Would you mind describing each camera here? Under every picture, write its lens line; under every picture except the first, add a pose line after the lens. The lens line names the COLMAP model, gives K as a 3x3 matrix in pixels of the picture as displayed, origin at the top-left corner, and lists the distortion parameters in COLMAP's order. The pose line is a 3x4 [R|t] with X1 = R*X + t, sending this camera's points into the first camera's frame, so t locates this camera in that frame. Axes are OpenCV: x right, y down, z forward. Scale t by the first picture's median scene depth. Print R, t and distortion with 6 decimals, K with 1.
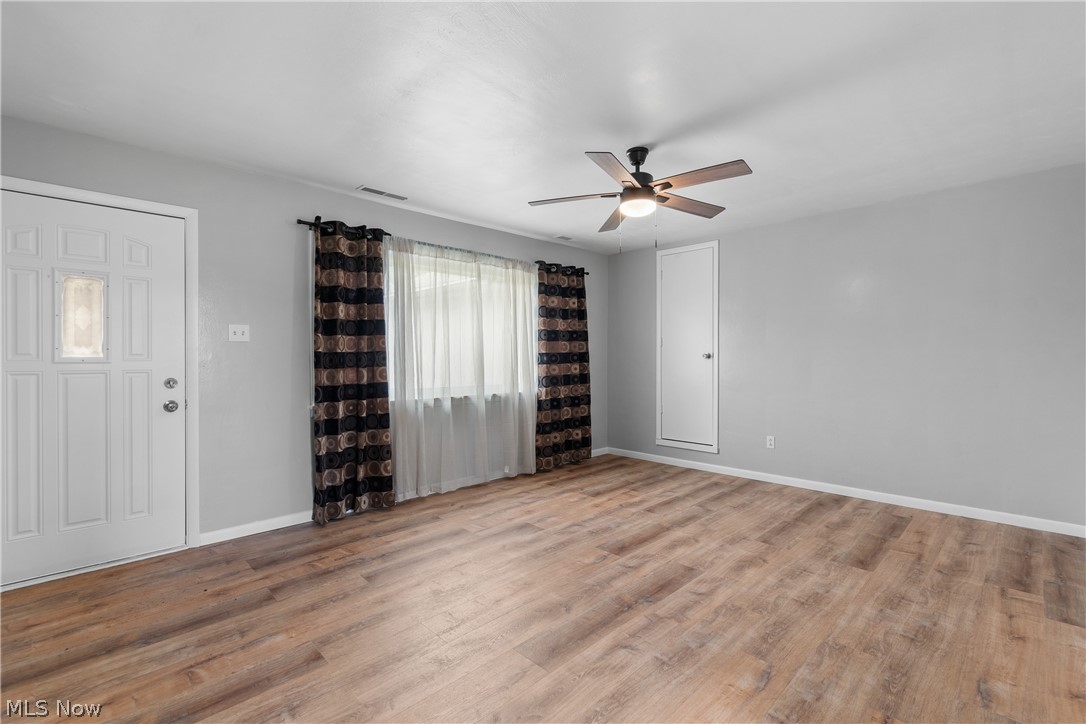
lens RADIAL K [[482.4, 0, 551.3], [0, 482.4, 358.9], [0, 0, 1]] dist [0.002242, -0.001846]
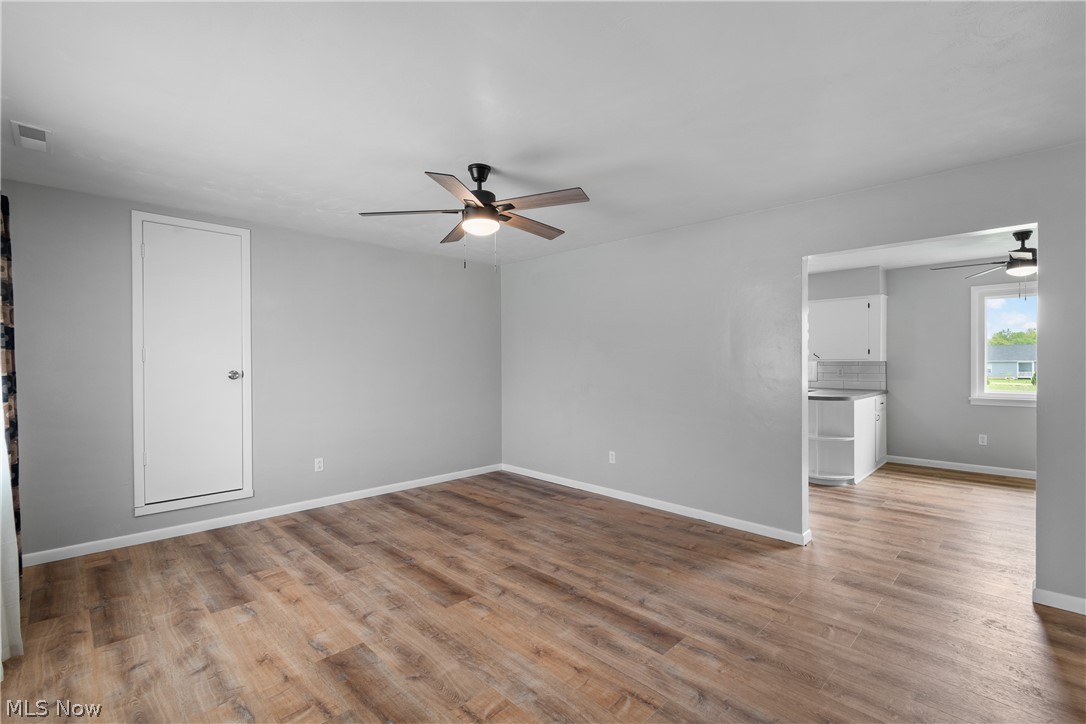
lens RADIAL K [[482.4, 0, 561.2], [0, 482.4, 367.6], [0, 0, 1]] dist [0.002242, -0.001846]
pose [[-0.012288, -0.007666, 0.999895, -0.780026], [0.008204, 0.999936, 0.007767, -0.033809], [-0.999891, 0.008298, -0.012224, 0.840219]]
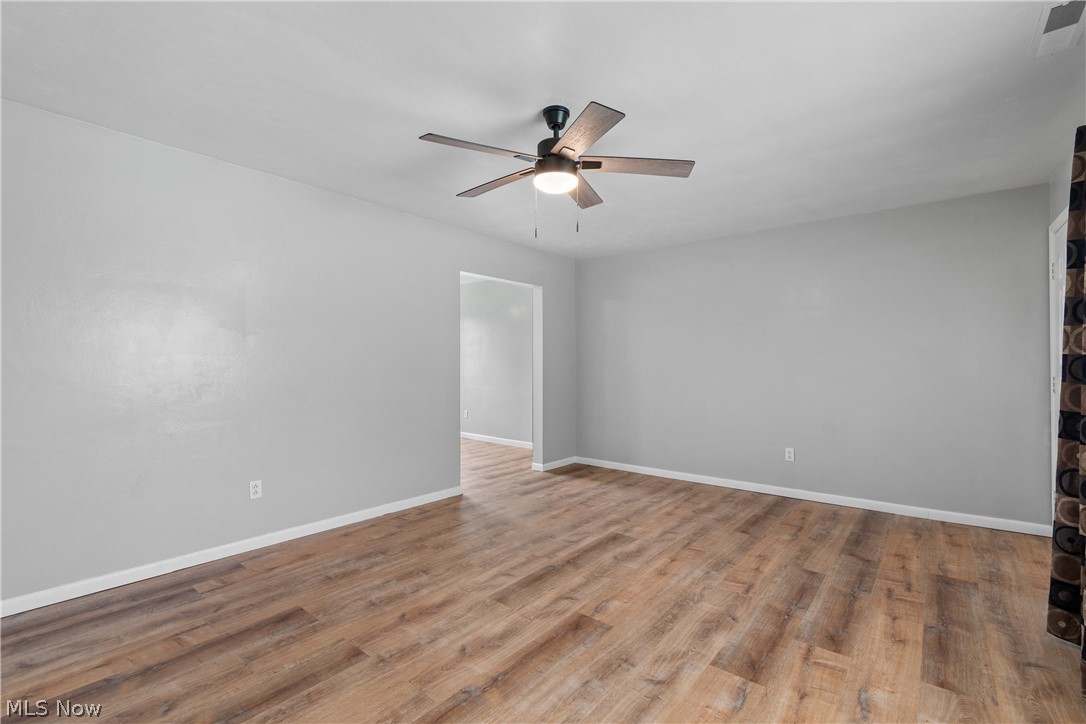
lens RADIAL K [[482.4, 0, 541.5], [0, 482.4, 356.7], [0, 0, 1]] dist [0.002242, -0.001846]
pose [[-0.995905, 0.002597, -0.090364, 0.274276], [0.002920, 0.999990, -0.003447, -0.015135], [0.090354, -0.003697, -0.995903, 1.788973]]
